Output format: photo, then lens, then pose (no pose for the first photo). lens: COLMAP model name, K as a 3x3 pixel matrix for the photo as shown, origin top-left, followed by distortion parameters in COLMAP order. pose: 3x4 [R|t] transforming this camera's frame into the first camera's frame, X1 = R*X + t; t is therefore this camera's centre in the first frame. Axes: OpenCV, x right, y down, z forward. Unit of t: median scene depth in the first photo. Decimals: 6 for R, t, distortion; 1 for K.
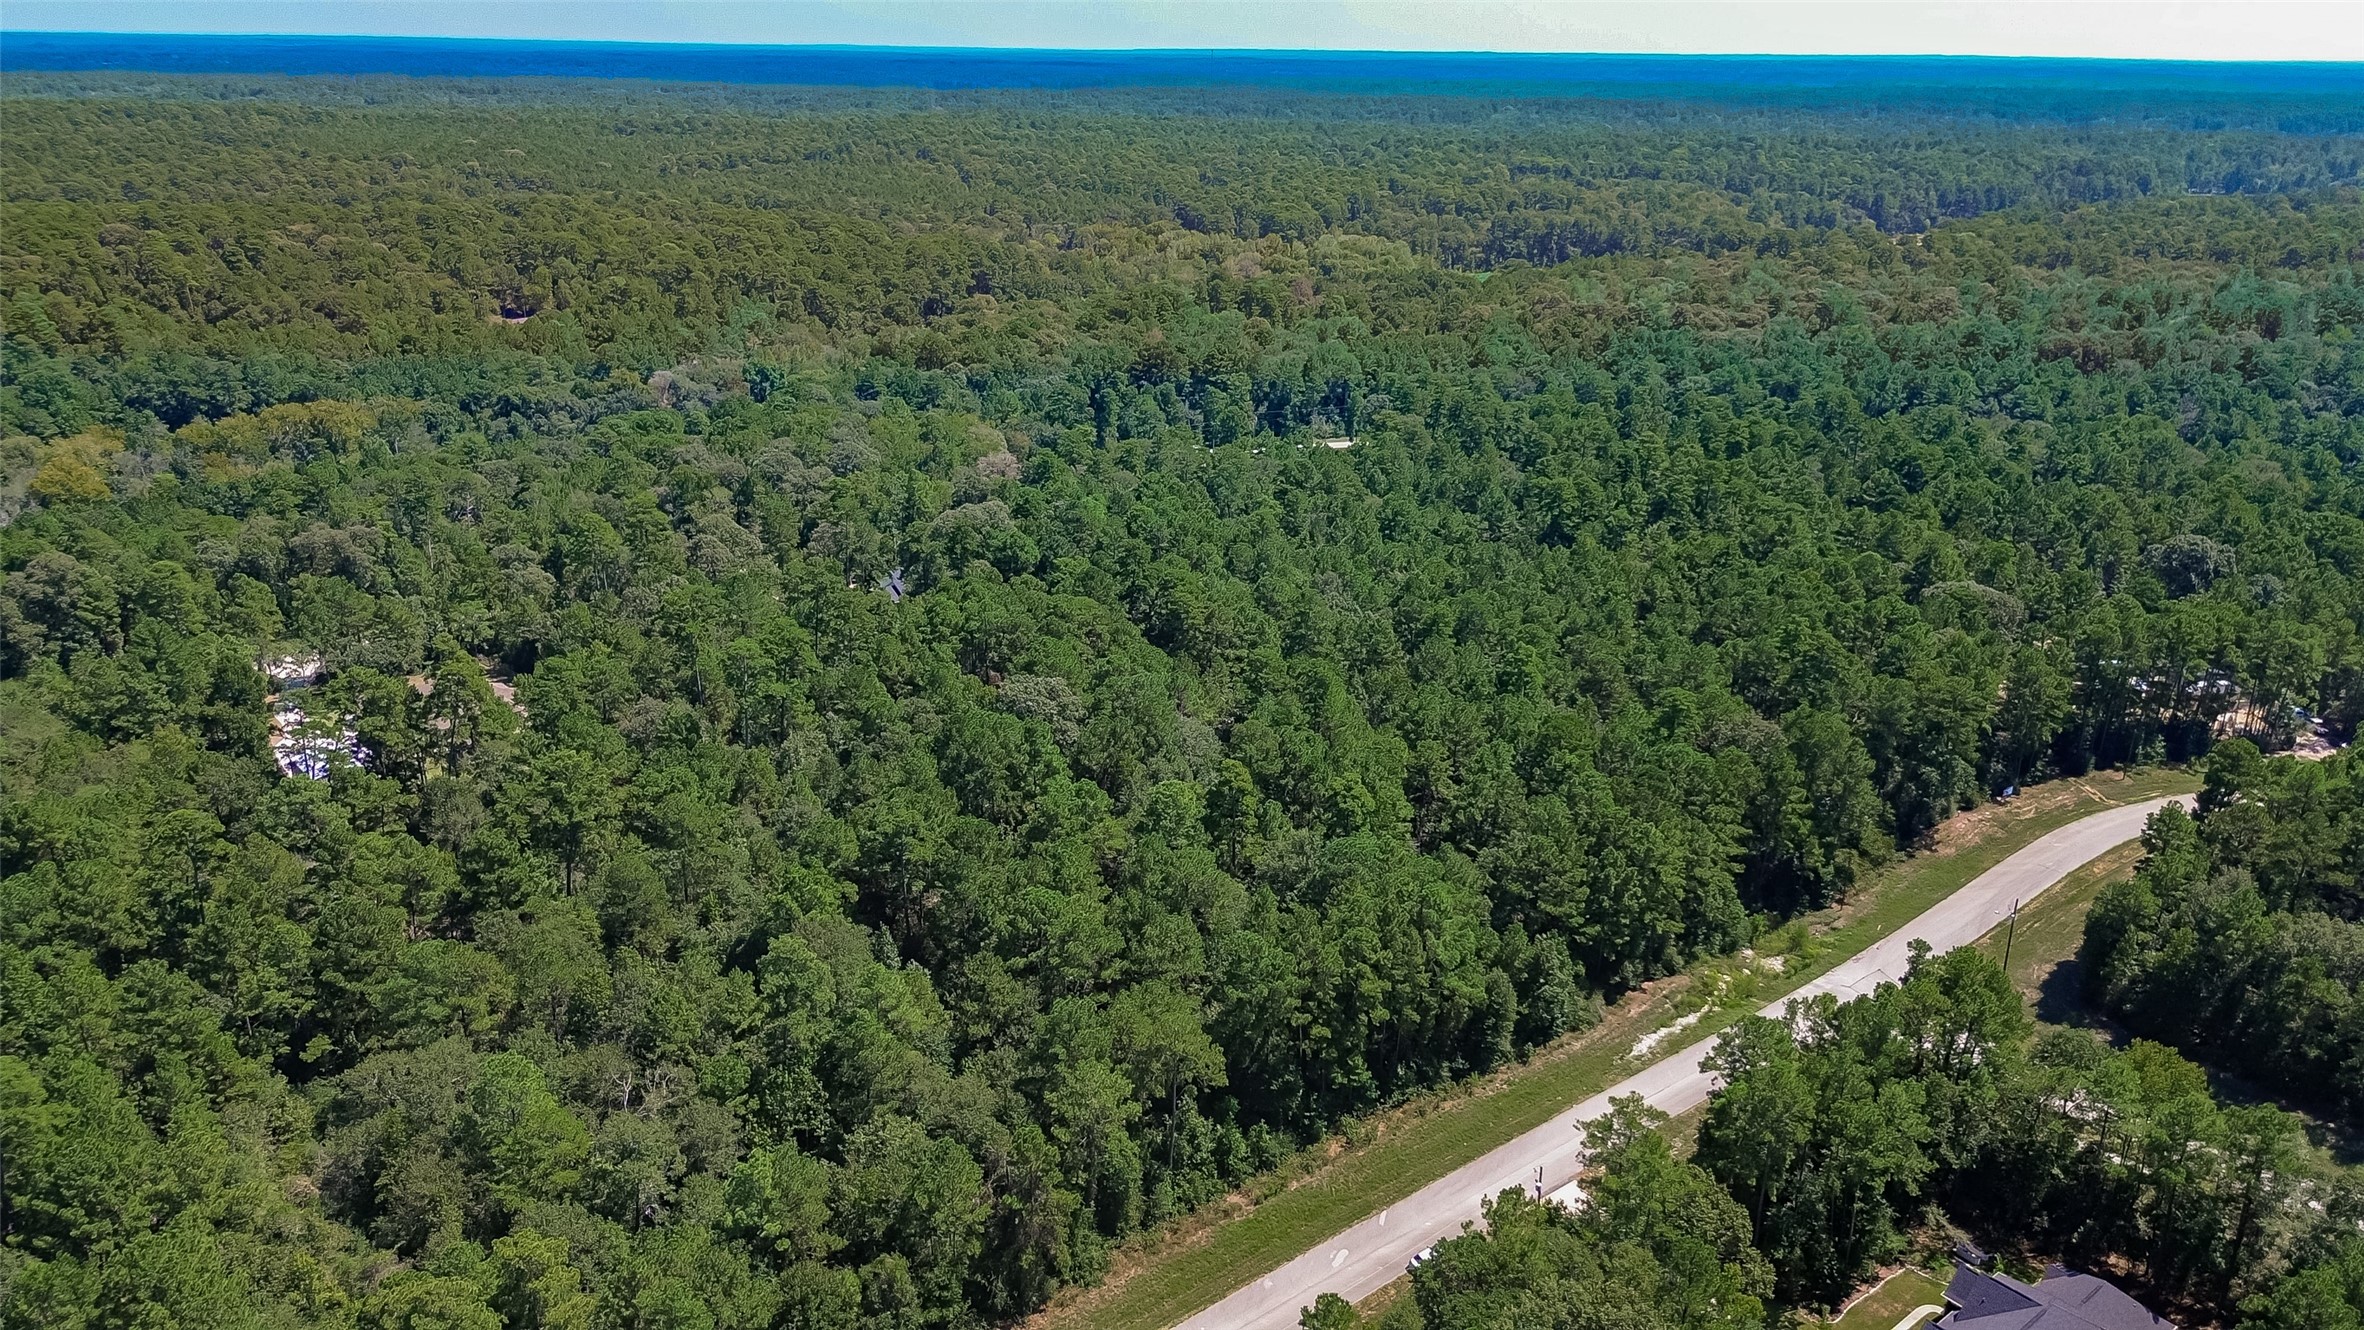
lens RADIAL K [[1682.8, 0, 1182.0], [0, 1682.8, 665.0], [0, 0, 1]] dist [0.065563, -0.062765]
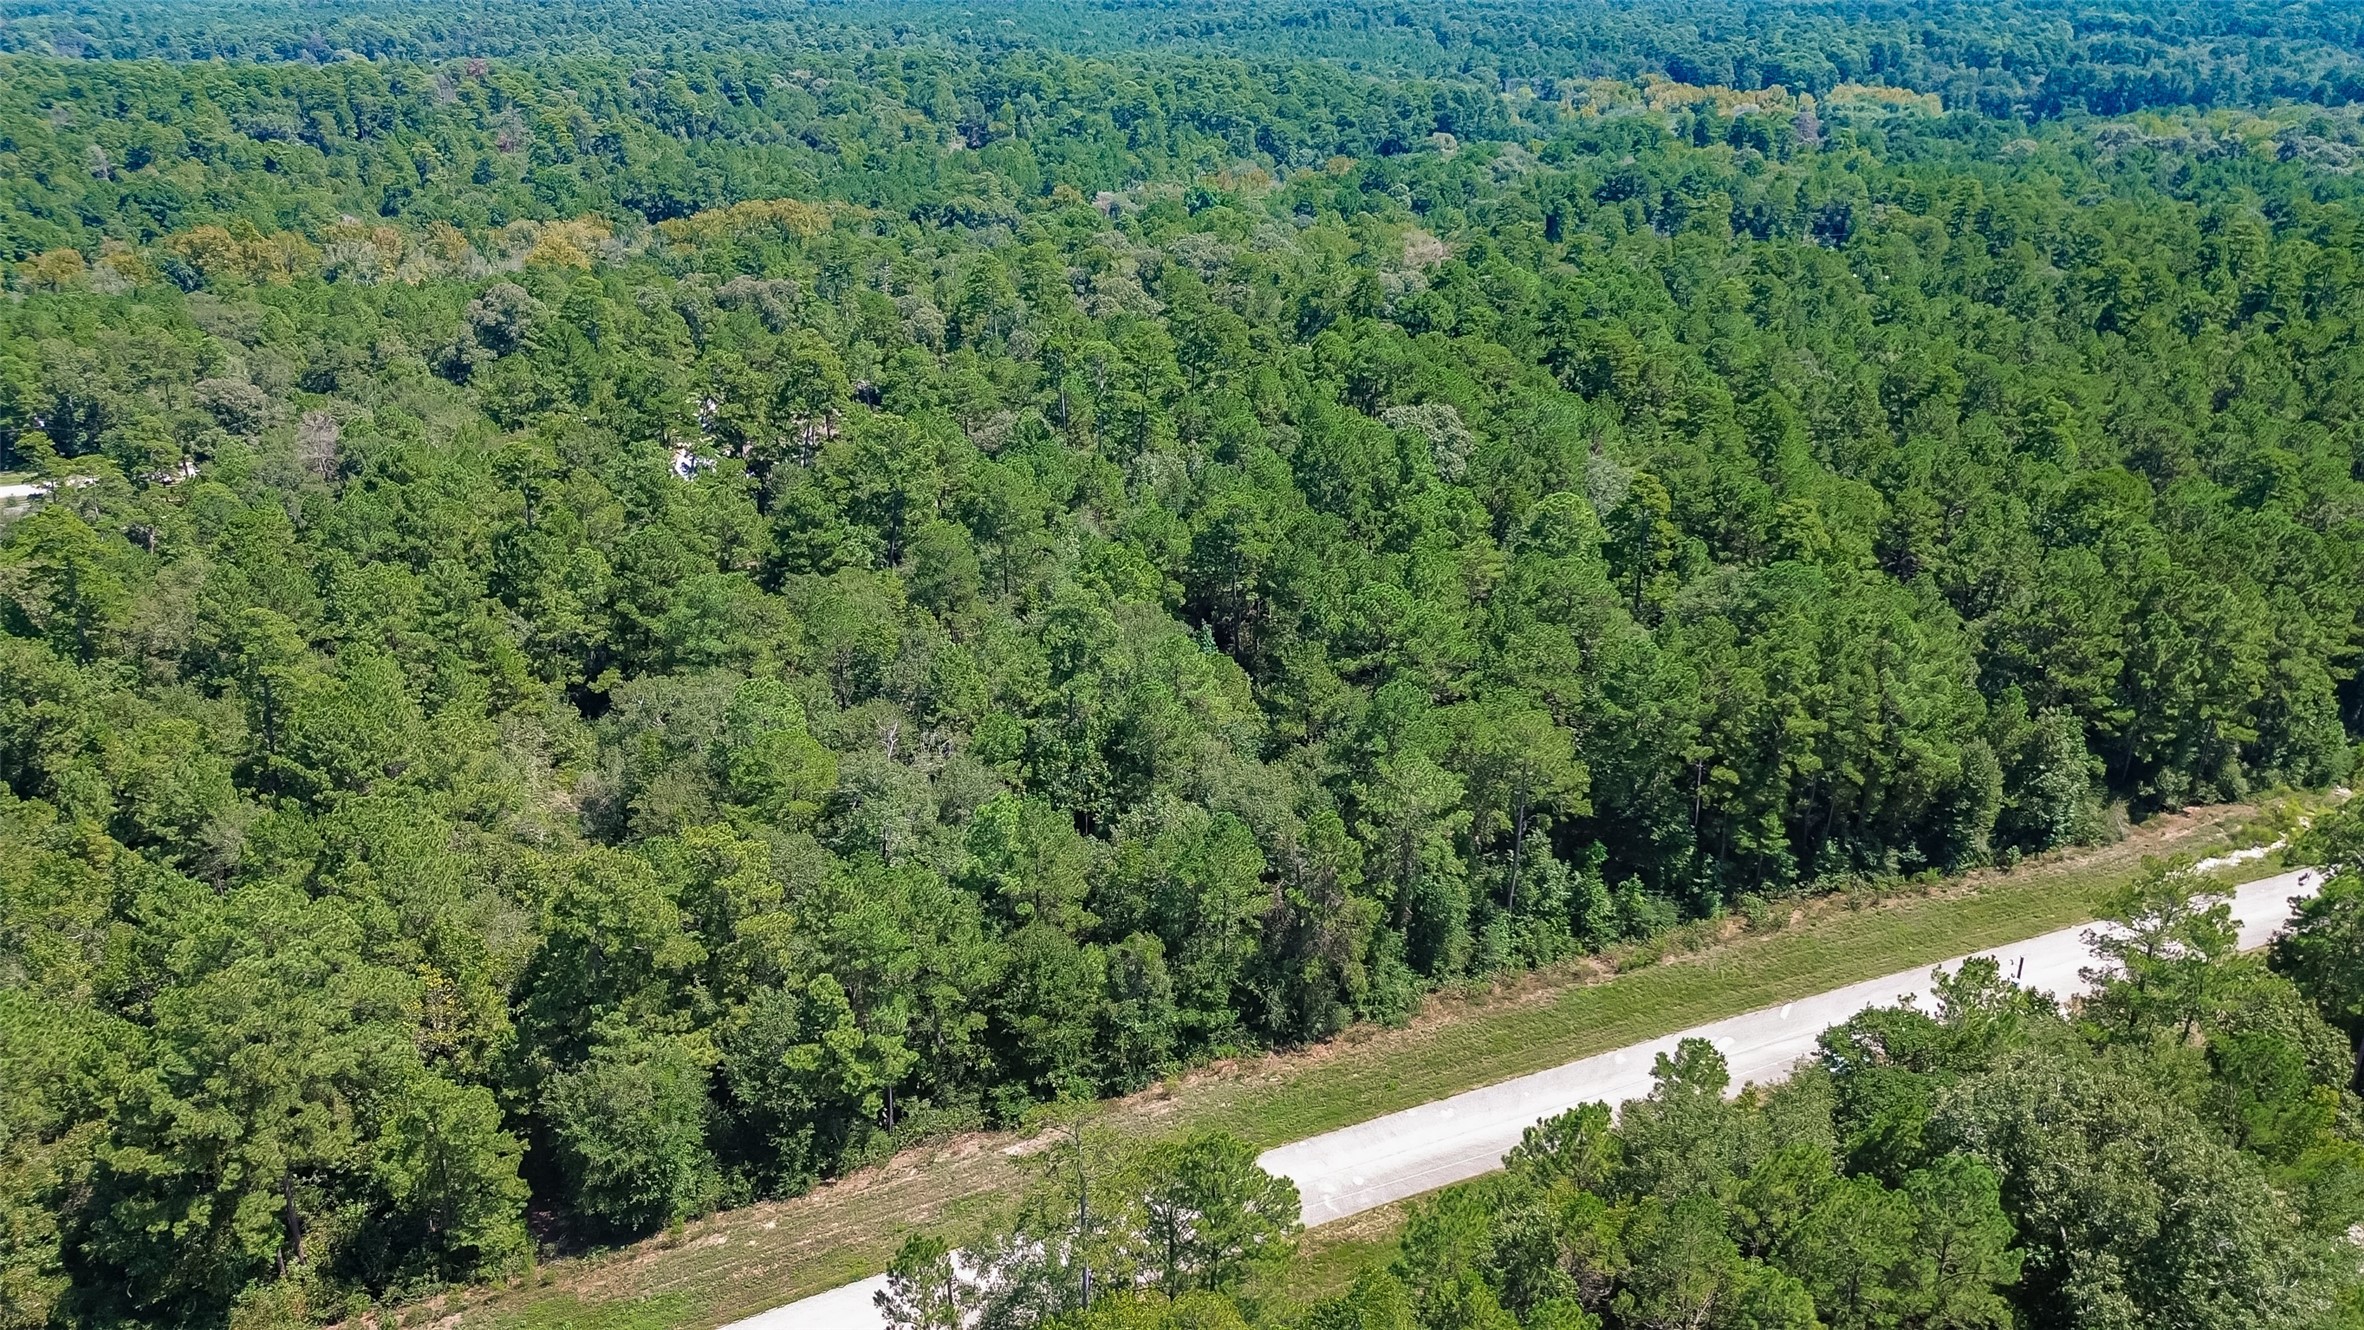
lens RADIAL K [[1682.8, 0, 1182.0], [0, 1682.8, 665.0], [0, 0, 1]] dist [0.065563, -0.062765]
pose [[0.963101, 0.086966, -0.254702, 0.031008], [-0.075016, 0.995593, 0.056282, 0.122906], [0.258474, -0.035099, 0.965380, 0.159202]]
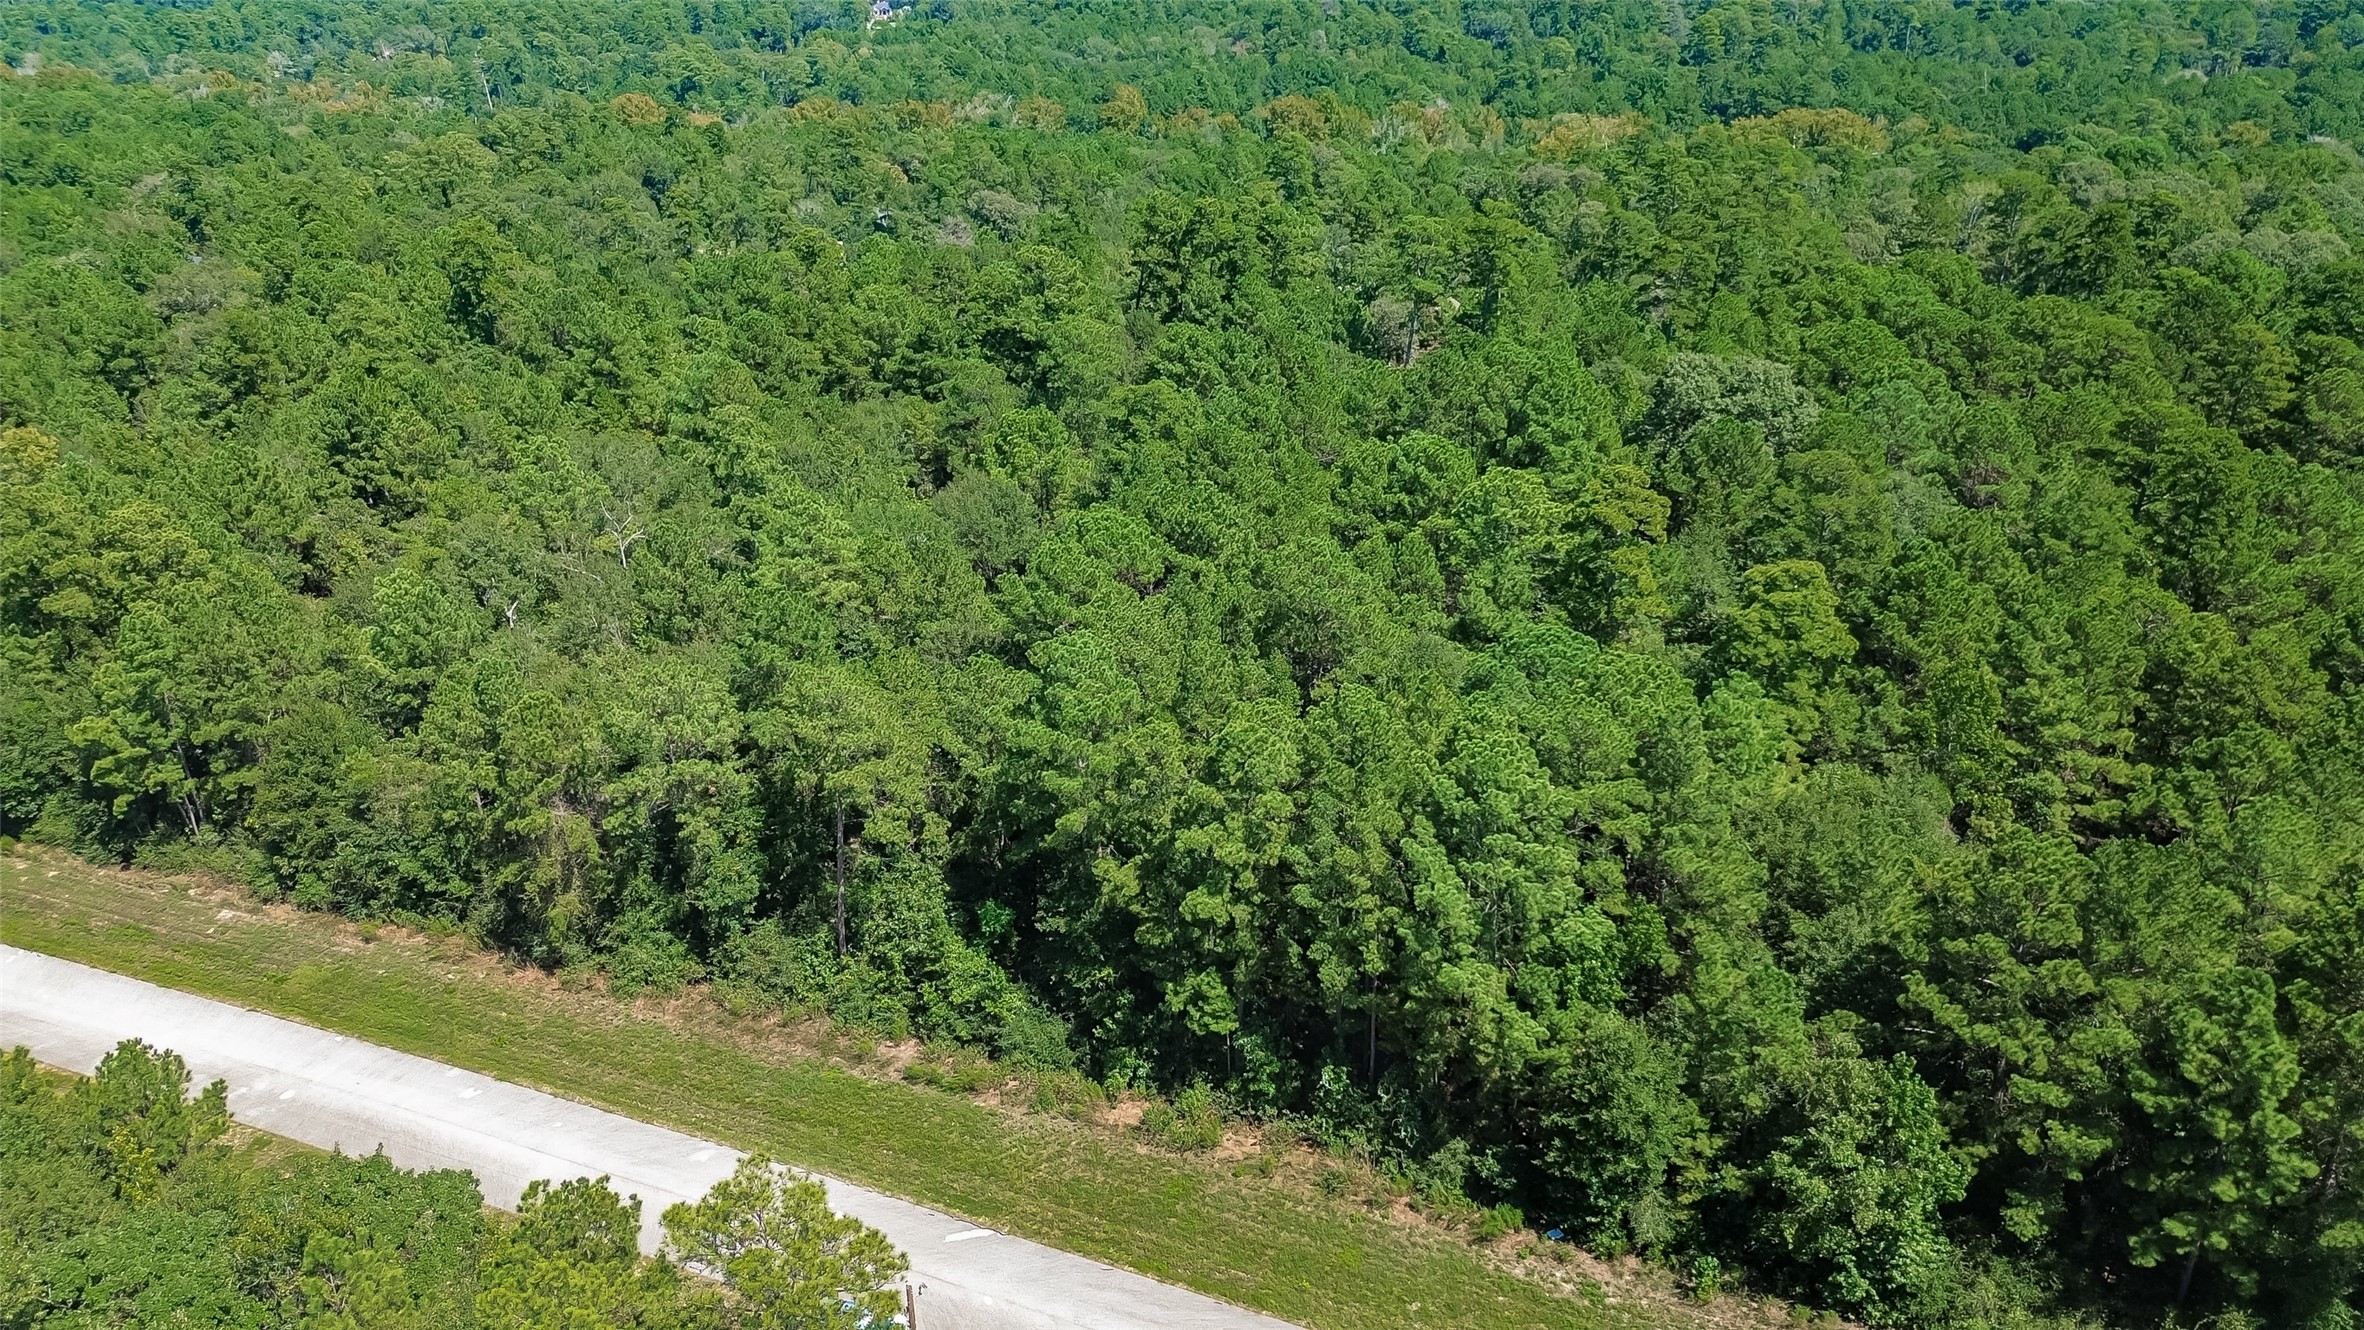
lens RADIAL K [[1682.8, 0, 1182.0], [0, 1682.8, 665.0], [0, 0, 1]] dist [0.065563, -0.062765]
pose [[0.474115, 0.340147, -0.812106, 0.410378], [-0.282626, 0.932346, 0.225509, 0.036480], [0.833869, 0.122605, 0.538173, 0.640634]]
